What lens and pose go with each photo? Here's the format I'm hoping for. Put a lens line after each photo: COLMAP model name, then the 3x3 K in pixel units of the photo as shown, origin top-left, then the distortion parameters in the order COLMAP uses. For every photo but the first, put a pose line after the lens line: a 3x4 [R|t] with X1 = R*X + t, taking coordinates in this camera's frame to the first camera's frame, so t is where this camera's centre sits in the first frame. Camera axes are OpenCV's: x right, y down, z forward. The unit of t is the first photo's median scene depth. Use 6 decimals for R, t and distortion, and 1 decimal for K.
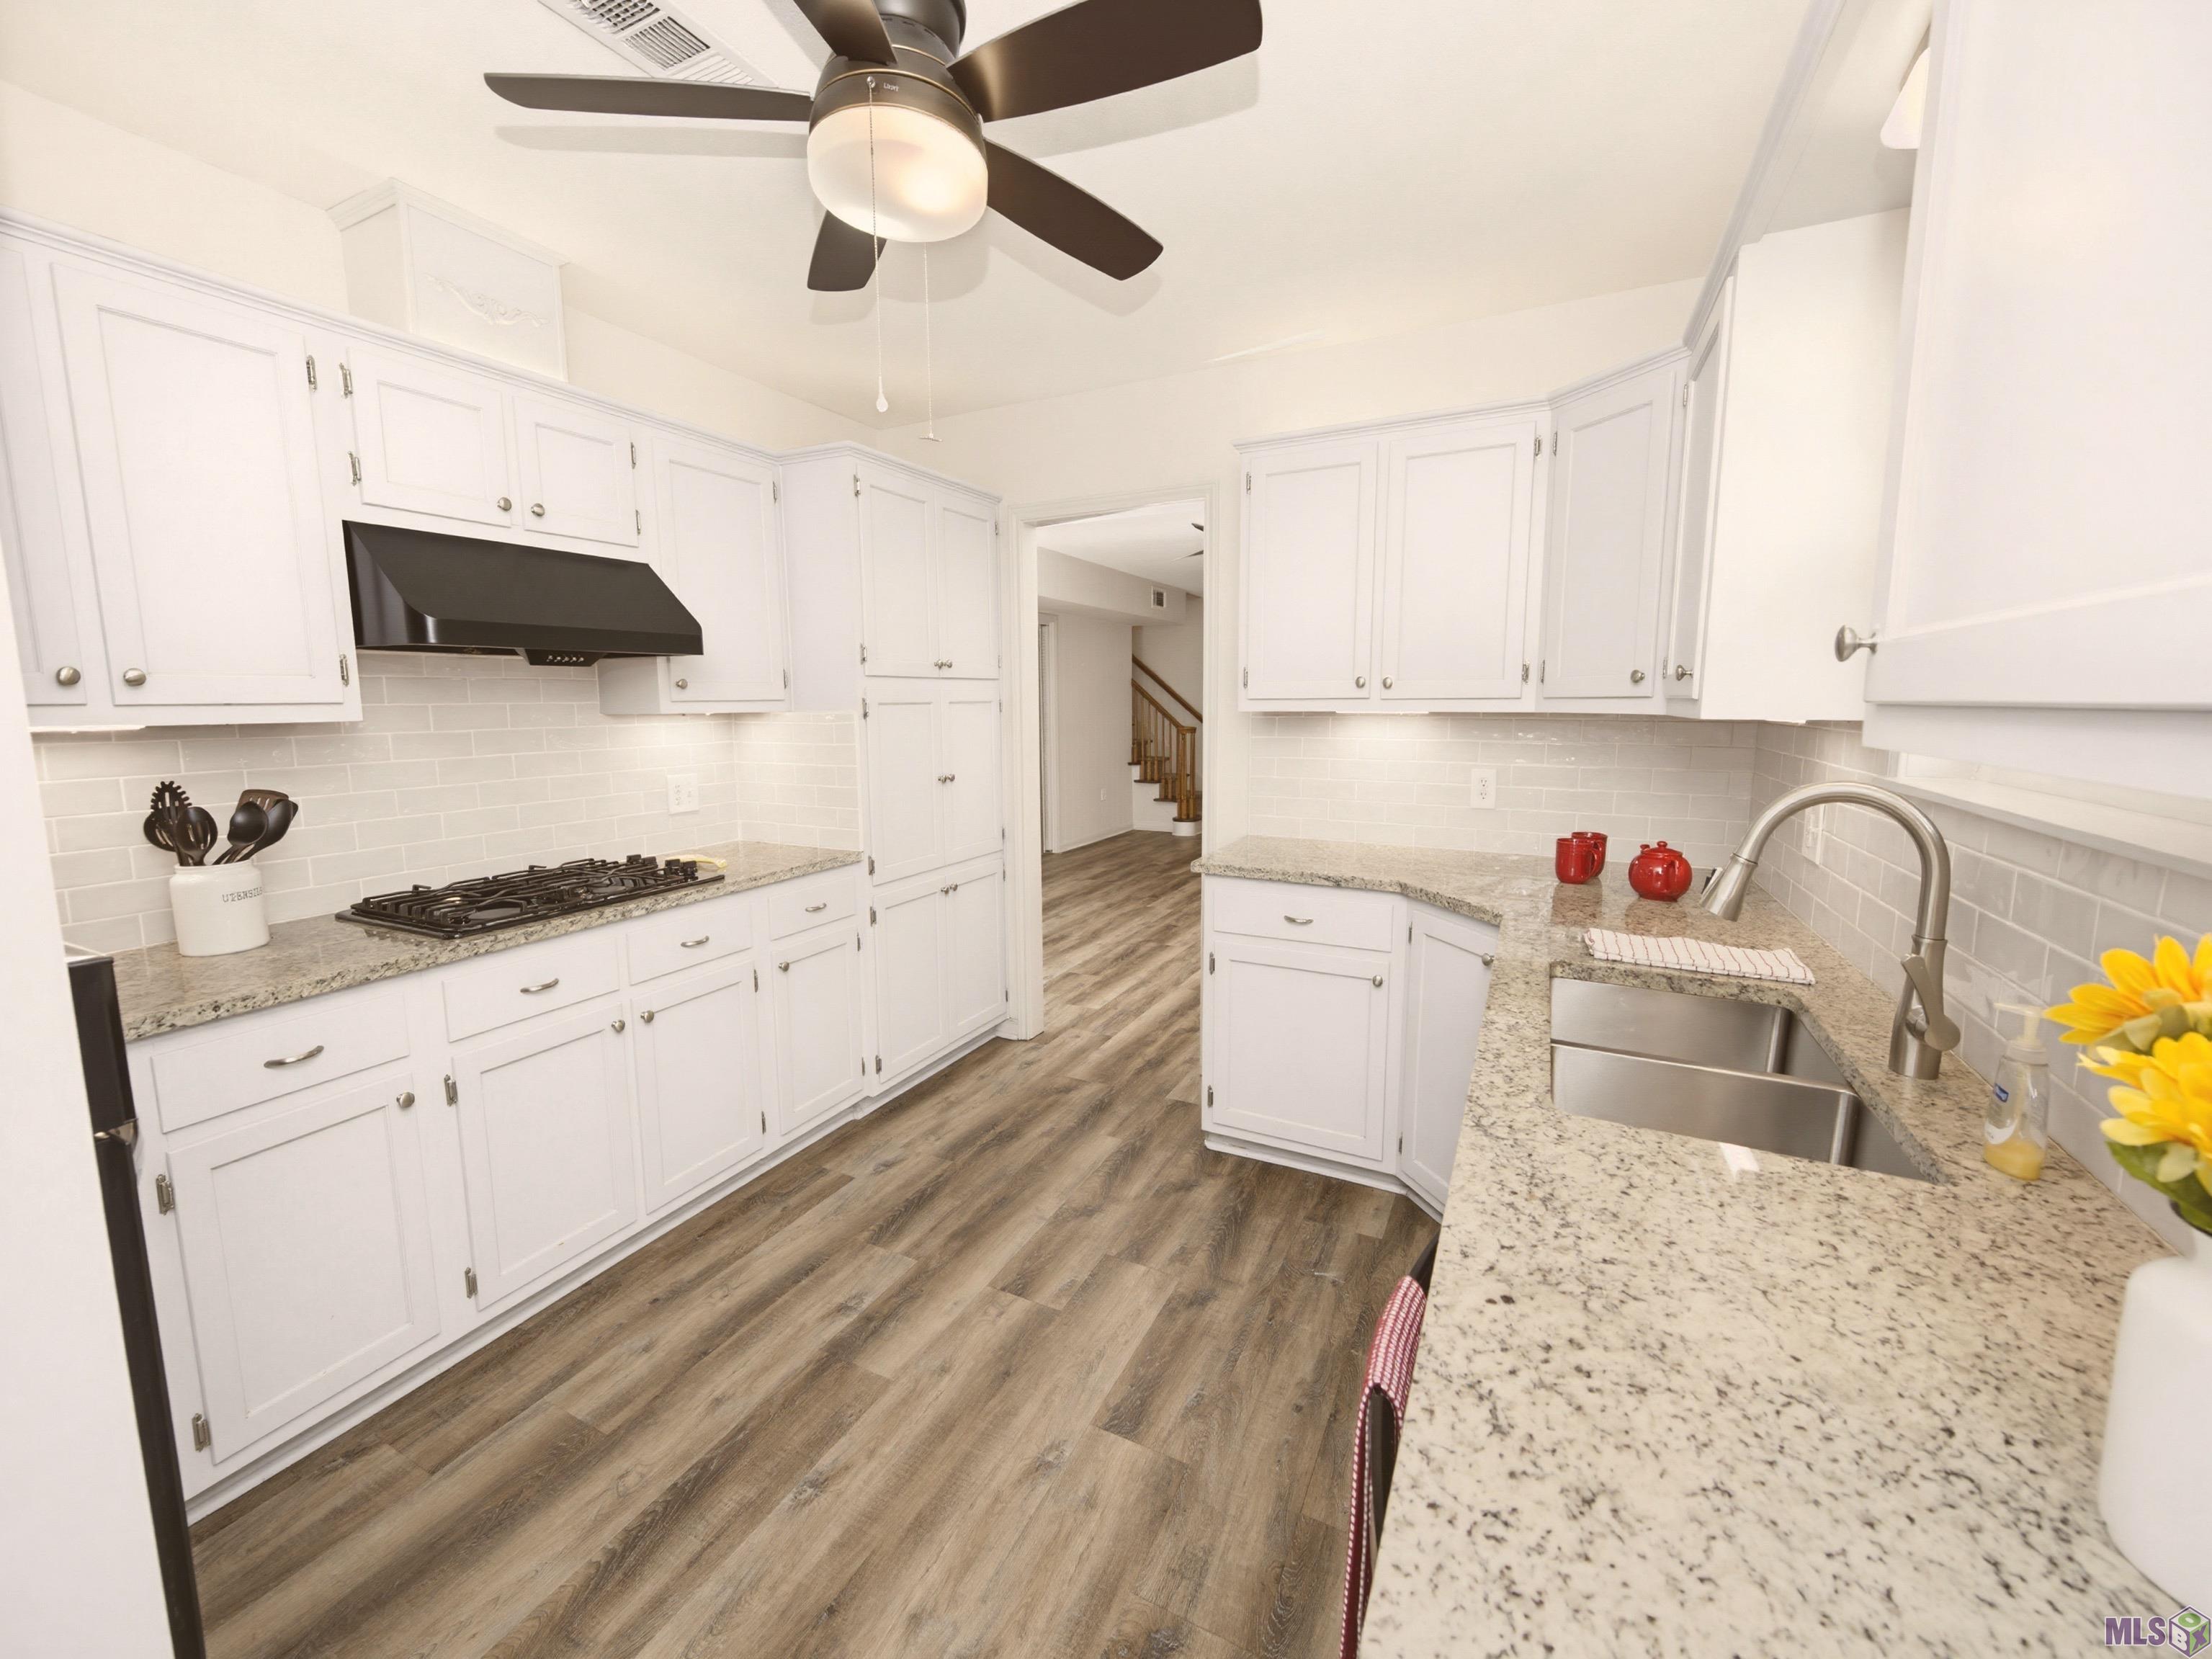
lens RADIAL K [[862.6, 0, 1107.6], [0, 862.6, 797.7], [0, 0, 1]] dist [0.002742, -0.000729]
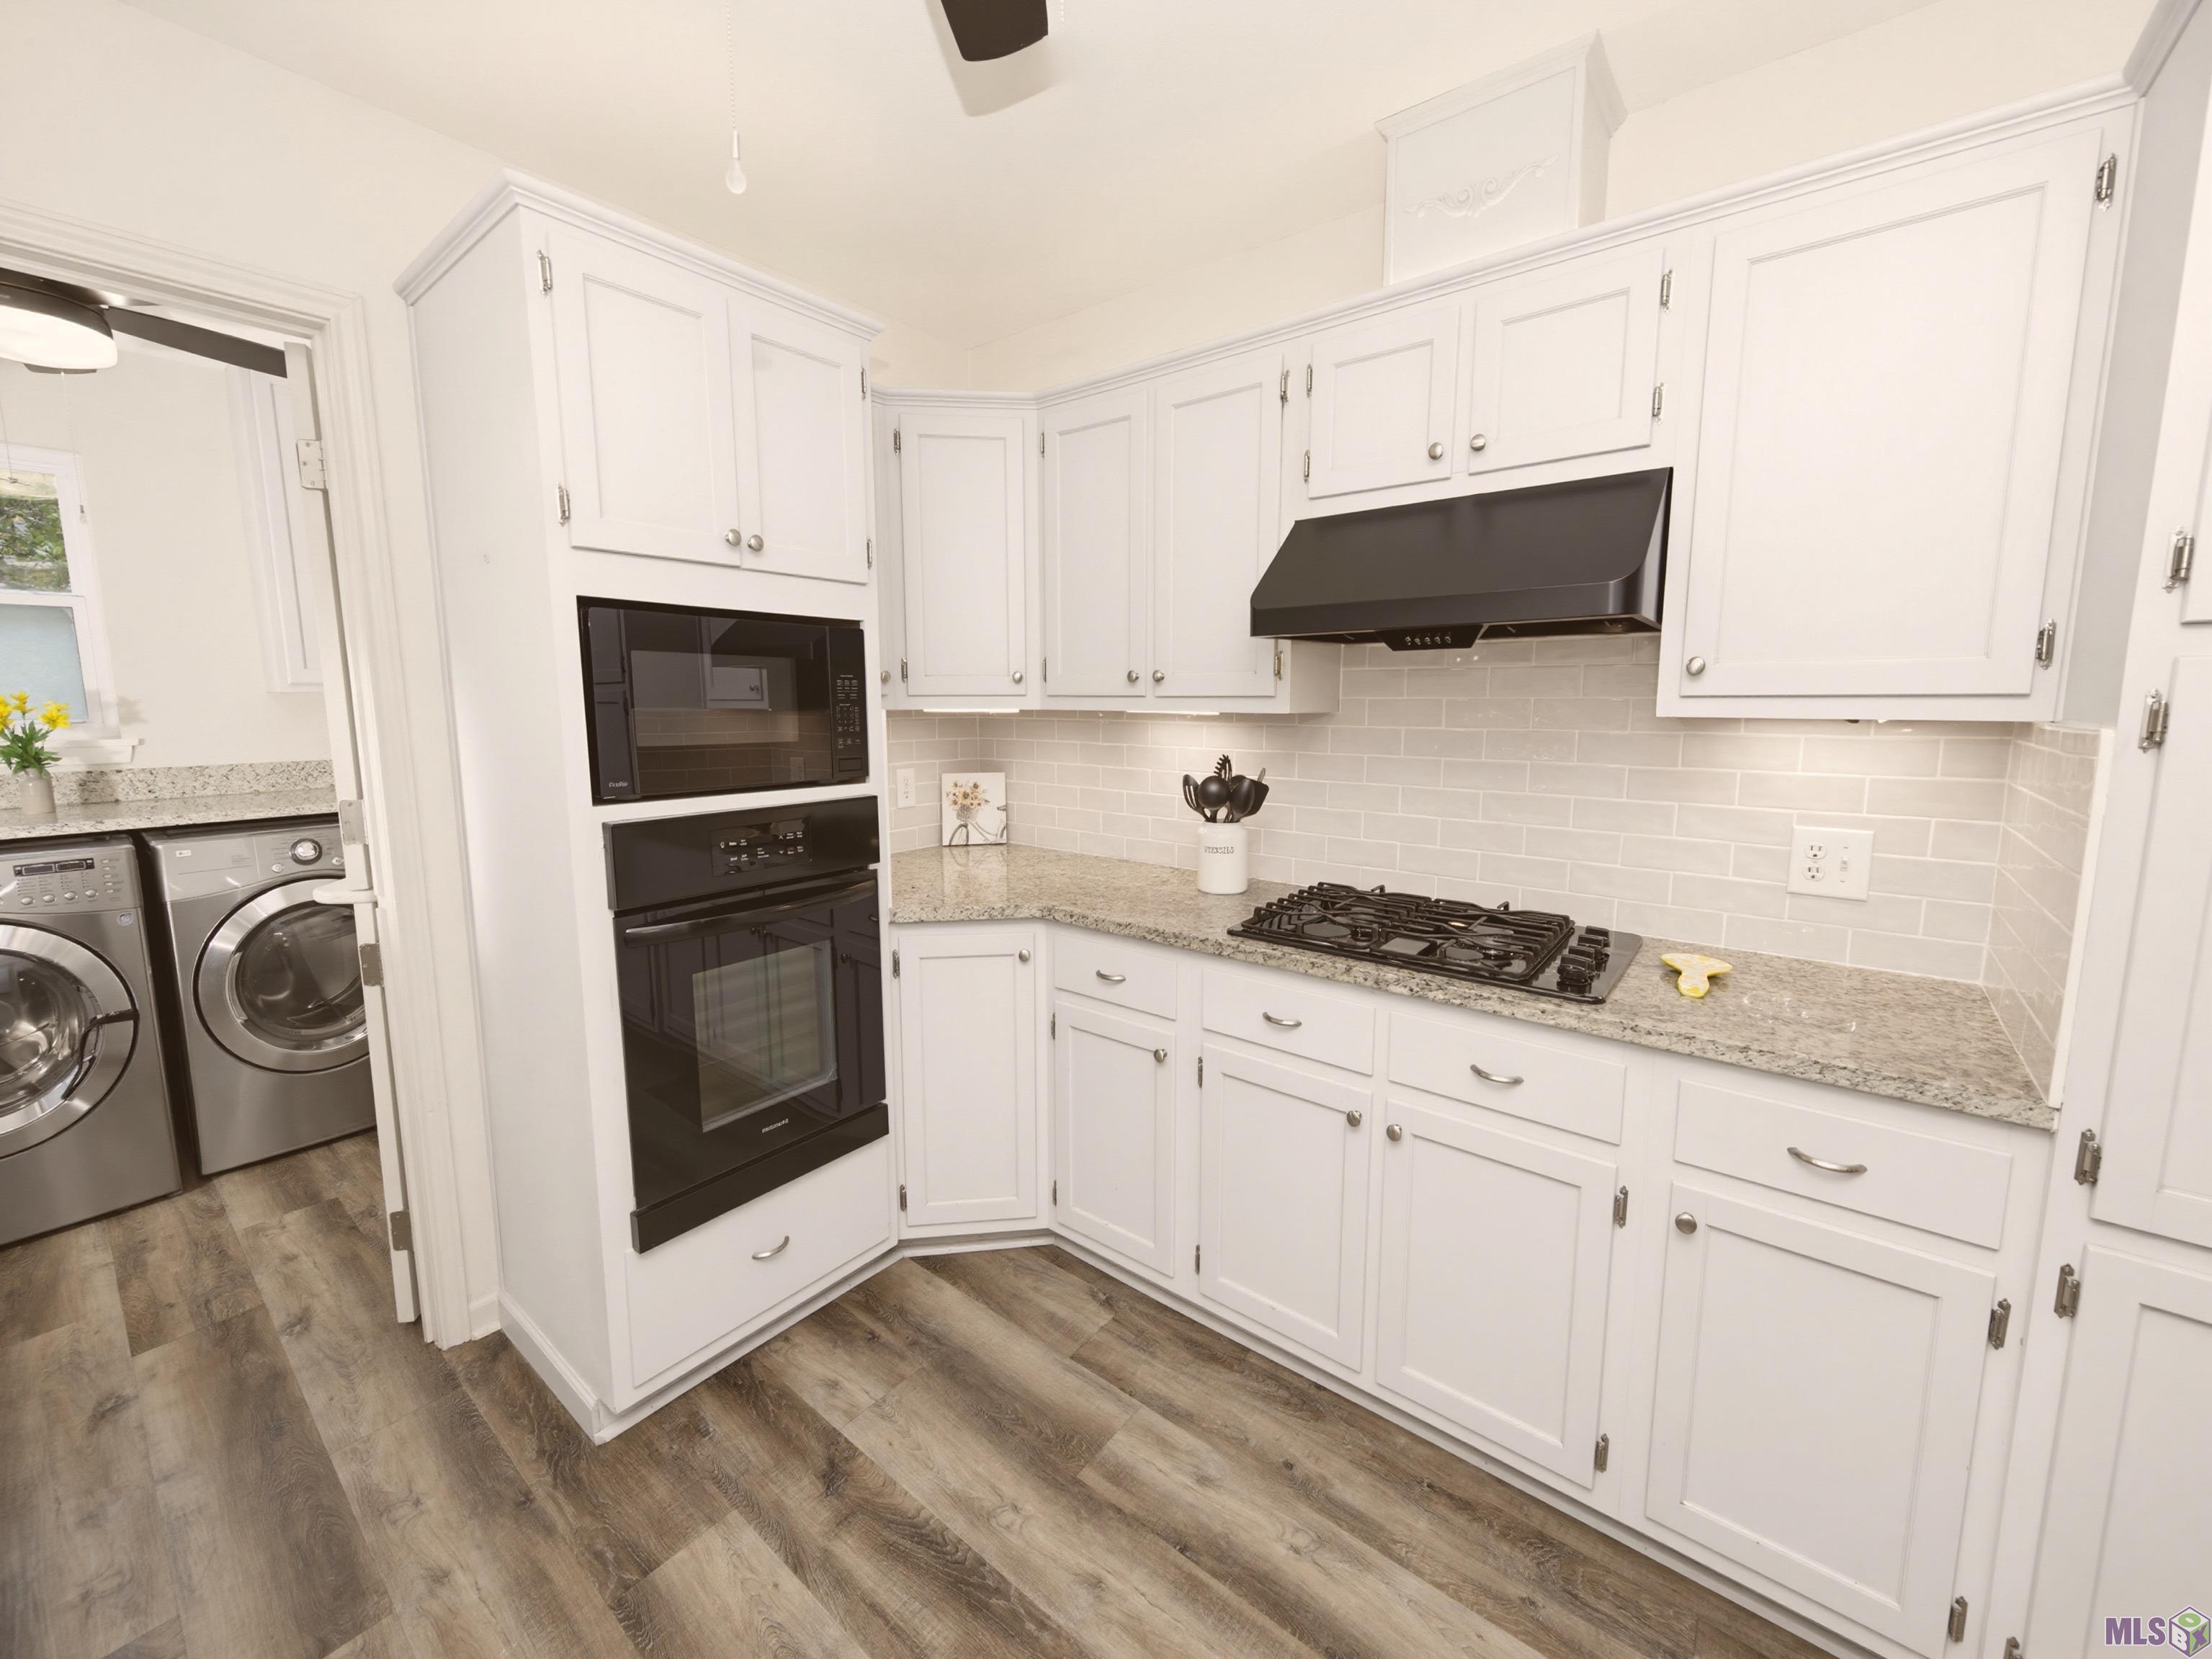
lens RADIAL K [[862.6, 0, 1107.6], [0, 862.6, 797.7], [0, 0, 1]] dist [0.002742, -0.000729]
pose [[-0.203766, 0.124024, -0.971132, 0.188457], [-0.109632, 0.982814, 0.148519, -0.106218], [0.972862, 0.136731, -0.186667, 0.887471]]
